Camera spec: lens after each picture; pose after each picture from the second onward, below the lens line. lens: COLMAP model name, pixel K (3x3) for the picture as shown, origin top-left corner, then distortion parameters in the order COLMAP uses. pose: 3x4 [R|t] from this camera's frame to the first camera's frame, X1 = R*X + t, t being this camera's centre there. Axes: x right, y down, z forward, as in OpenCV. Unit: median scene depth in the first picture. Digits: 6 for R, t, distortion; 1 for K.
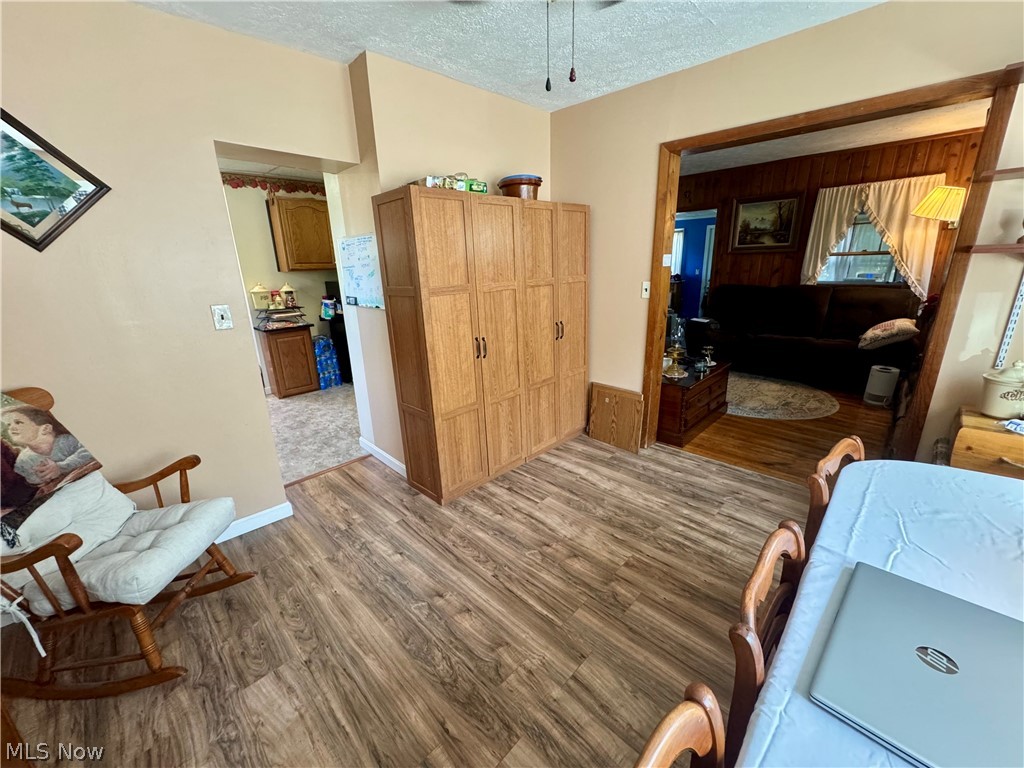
lens RADIAL K [[407.1, 0, 514.3], [0, 407.1, 382.2], [0, 0, 1]] dist [-0.002142, -0.000045]
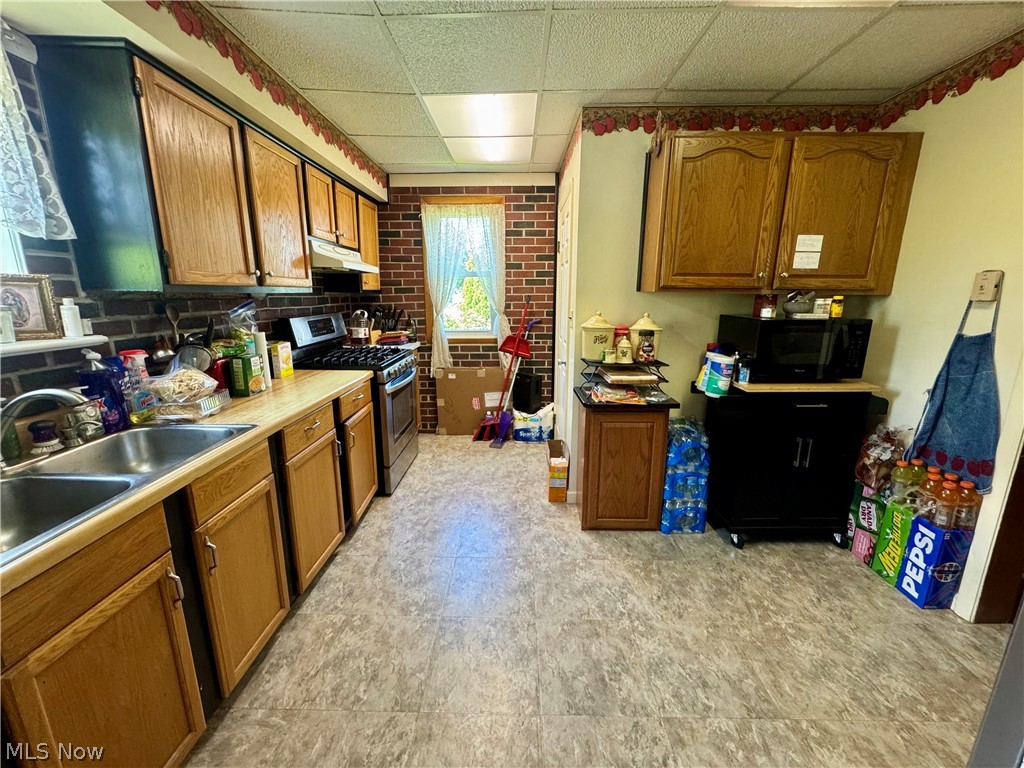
lens RADIAL K [[407.1, 0, 510.6], [0, 407.1, 382.2], [0, 0, 1]] dist [-0.002142, -0.000045]
pose [[0.690663, 0.182533, -0.699761, -0.320821], [-0.224372, 0.973958, 0.032603, -0.145437], [0.687489, 0.134489, 0.713632, 0.557941]]
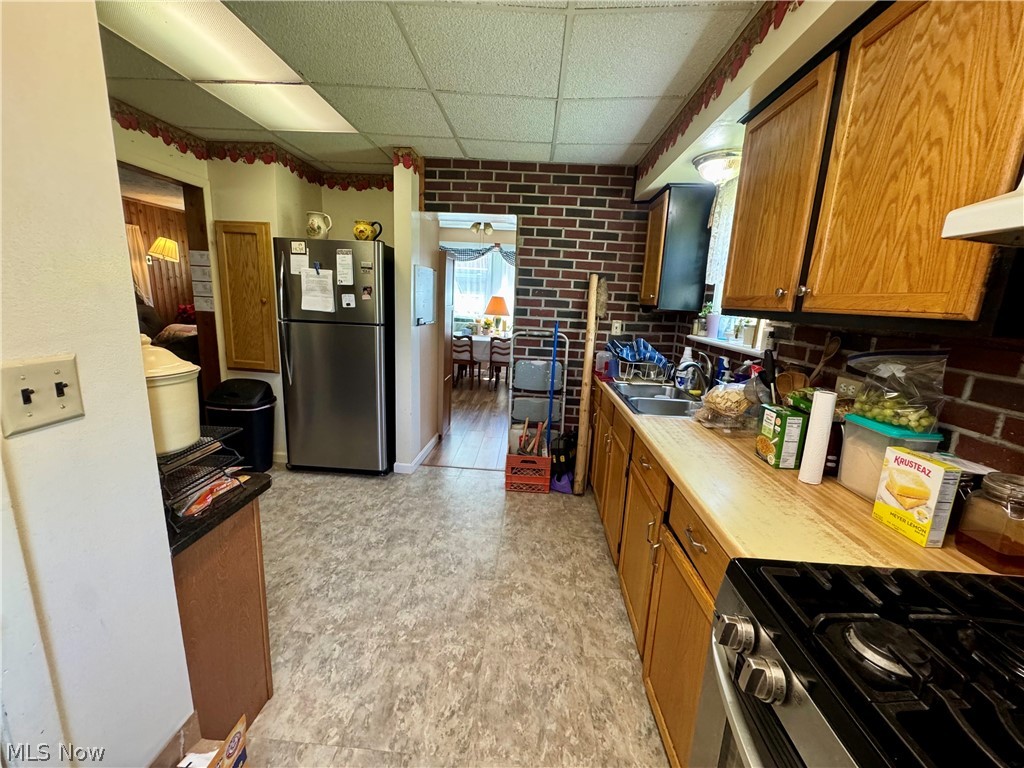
lens RADIAL K [[407.1, 0, 514.0], [0, 407.1, 381.7], [0, 0, 1]] dist [-0.002142, -0.000045]
pose [[-0.664790, -0.156531, 0.730447, -0.921095], [0.178902, 0.915987, 0.359113, -0.263279], [-0.725292, 0.369413, -0.580935, 0.994824]]
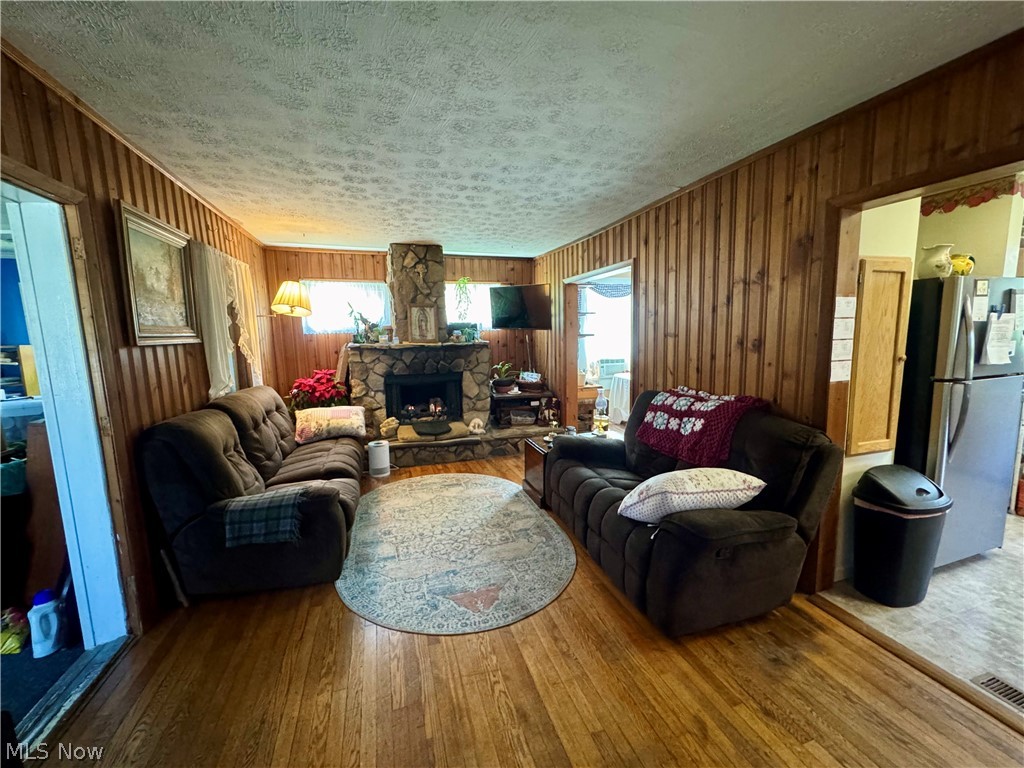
lens RADIAL K [[407.1, 0, 514.0], [0, 407.1, 383.0], [0, 0, 1]] dist [-0.002142, -0.000045]
pose [[-0.889560, -0.011351, 0.456677, 0.072373], [0.172451, 0.917378, 0.358718, -0.449375], [-0.423017, 0.397856, -0.814105, 1.462490]]
